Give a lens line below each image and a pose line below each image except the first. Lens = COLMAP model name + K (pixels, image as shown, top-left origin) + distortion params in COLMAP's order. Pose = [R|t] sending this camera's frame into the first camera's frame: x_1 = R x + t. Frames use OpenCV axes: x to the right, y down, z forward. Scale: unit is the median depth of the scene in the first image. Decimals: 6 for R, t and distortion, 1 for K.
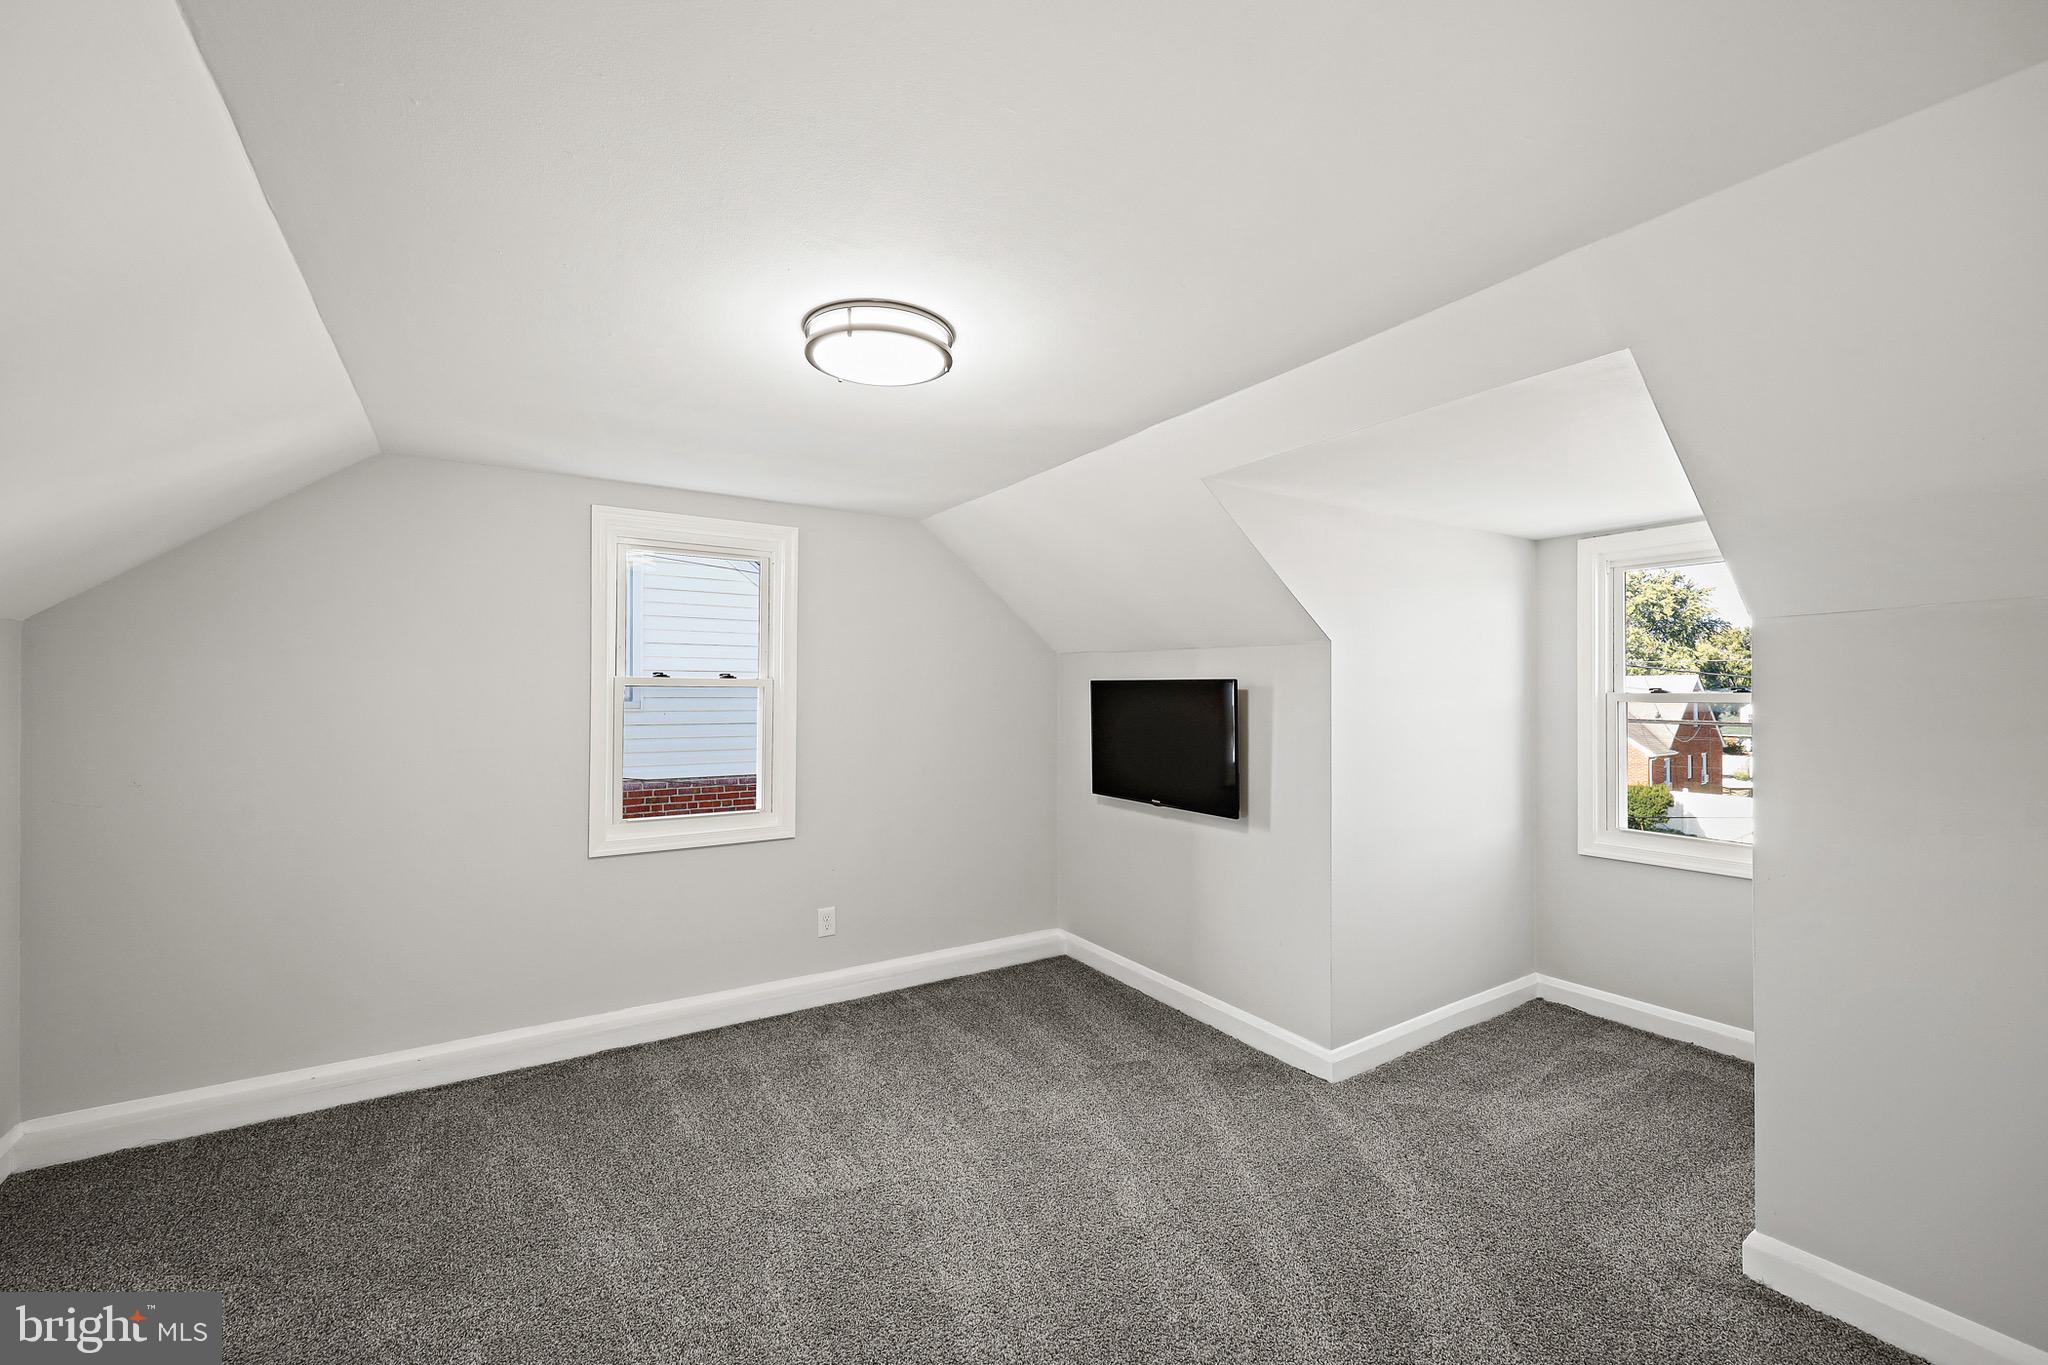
lens RADIAL K [[829.3, 0, 1028.3], [0, 829.3, 685.0], [0, 0, 1]] dist [-0.001825, 0.000167]
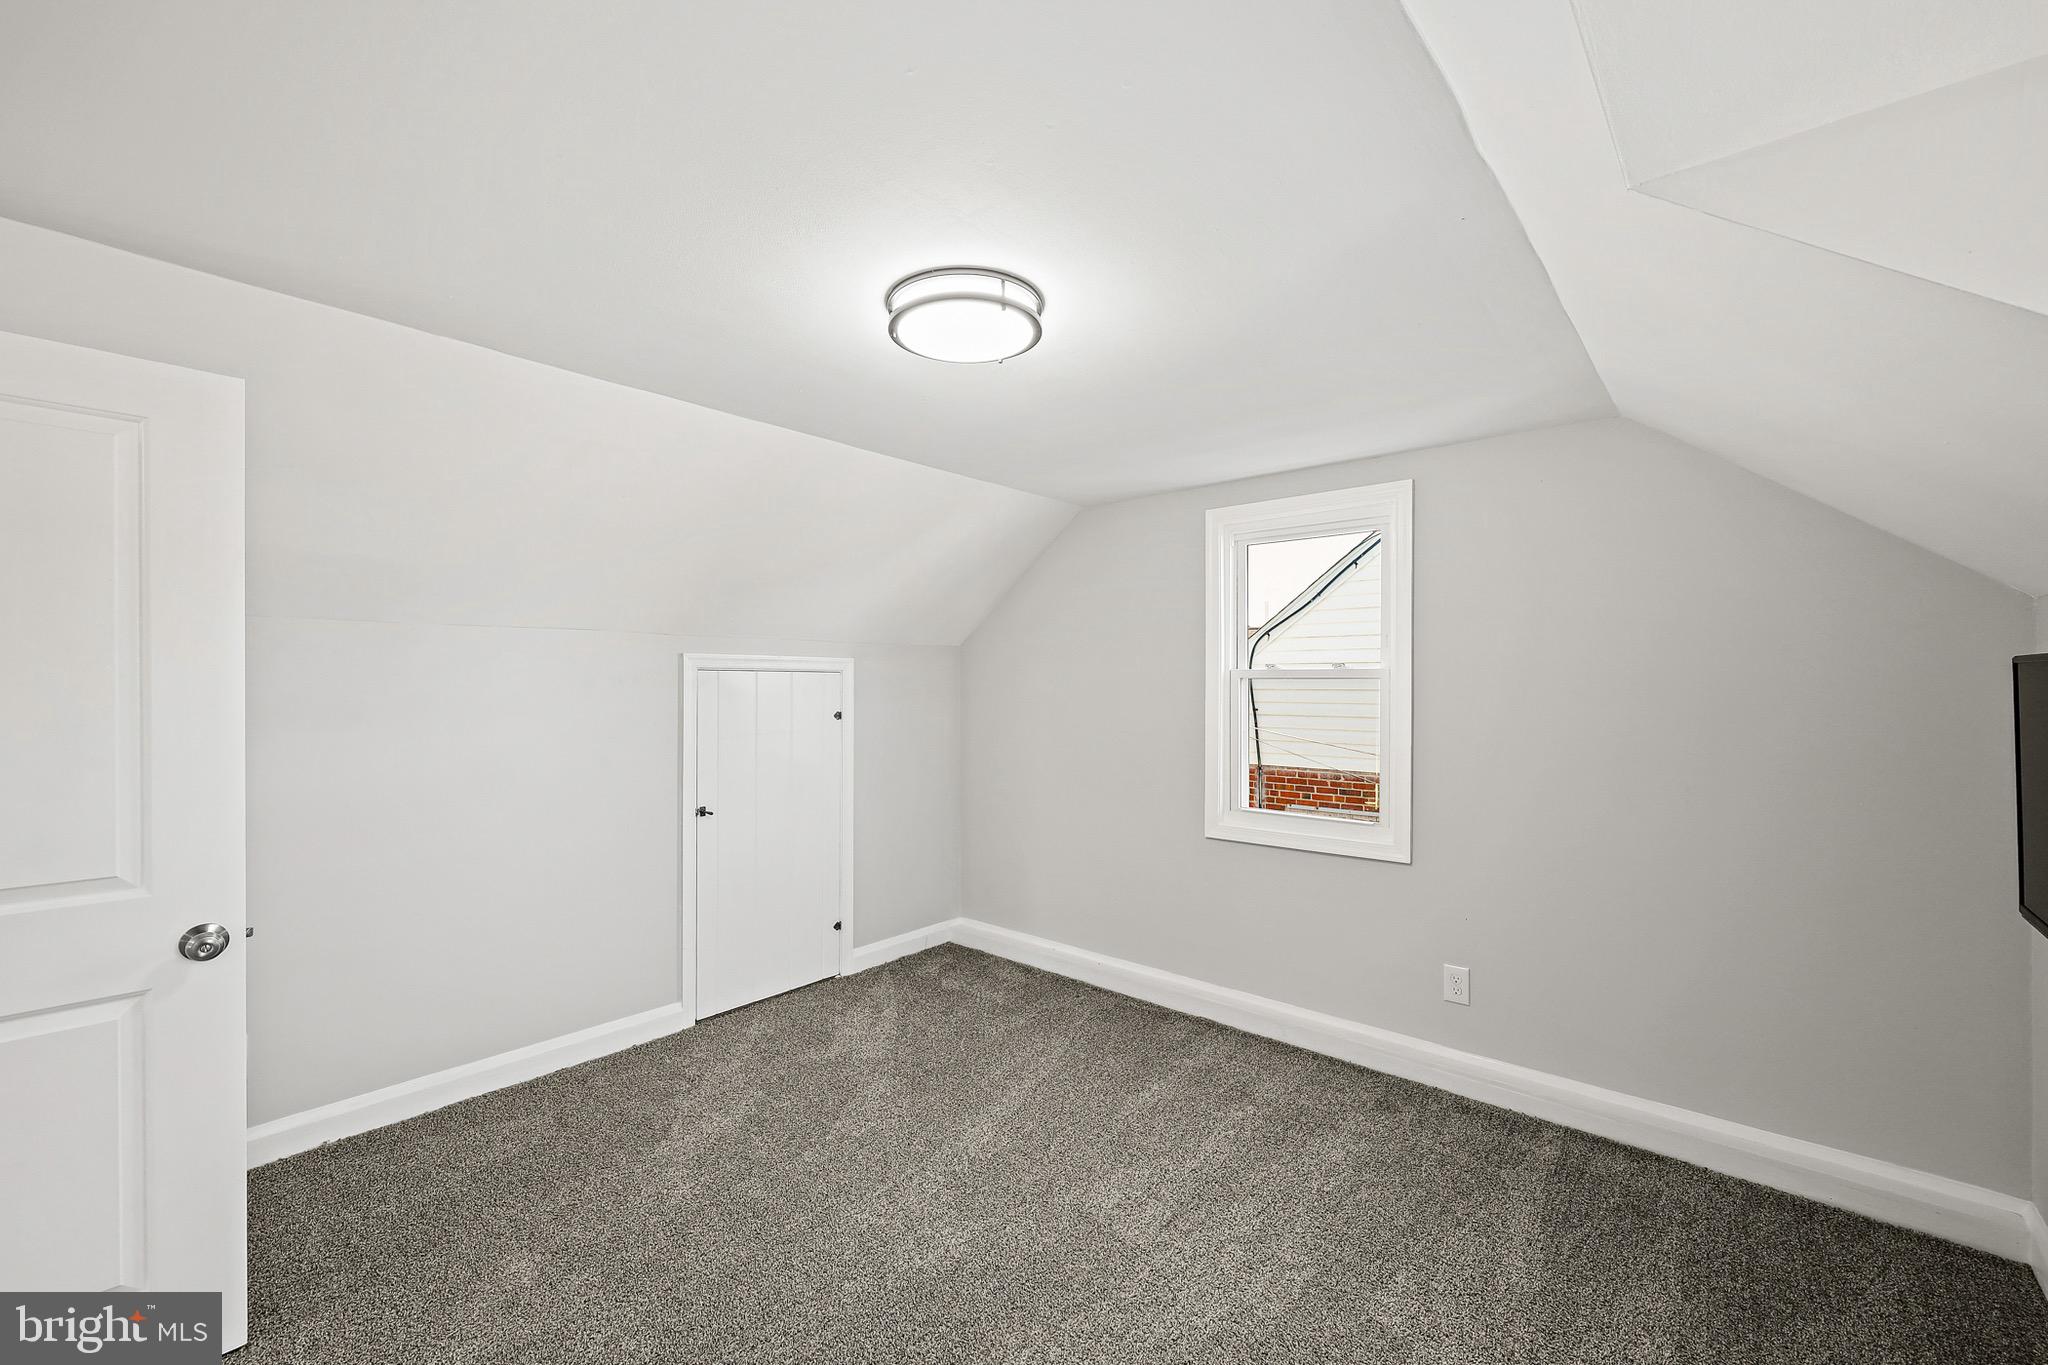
lens RADIAL K [[829.3, 0, 1028.3], [0, 829.3, 685.0], [0, 0, 1]] dist [-0.001825, 0.000167]
pose [[0.270155, -0.000806, -0.962816, 0.423498], [0.004555, 0.999990, 0.000441, 0.006180], [0.962806, -0.004505, 0.270156, 0.446182]]
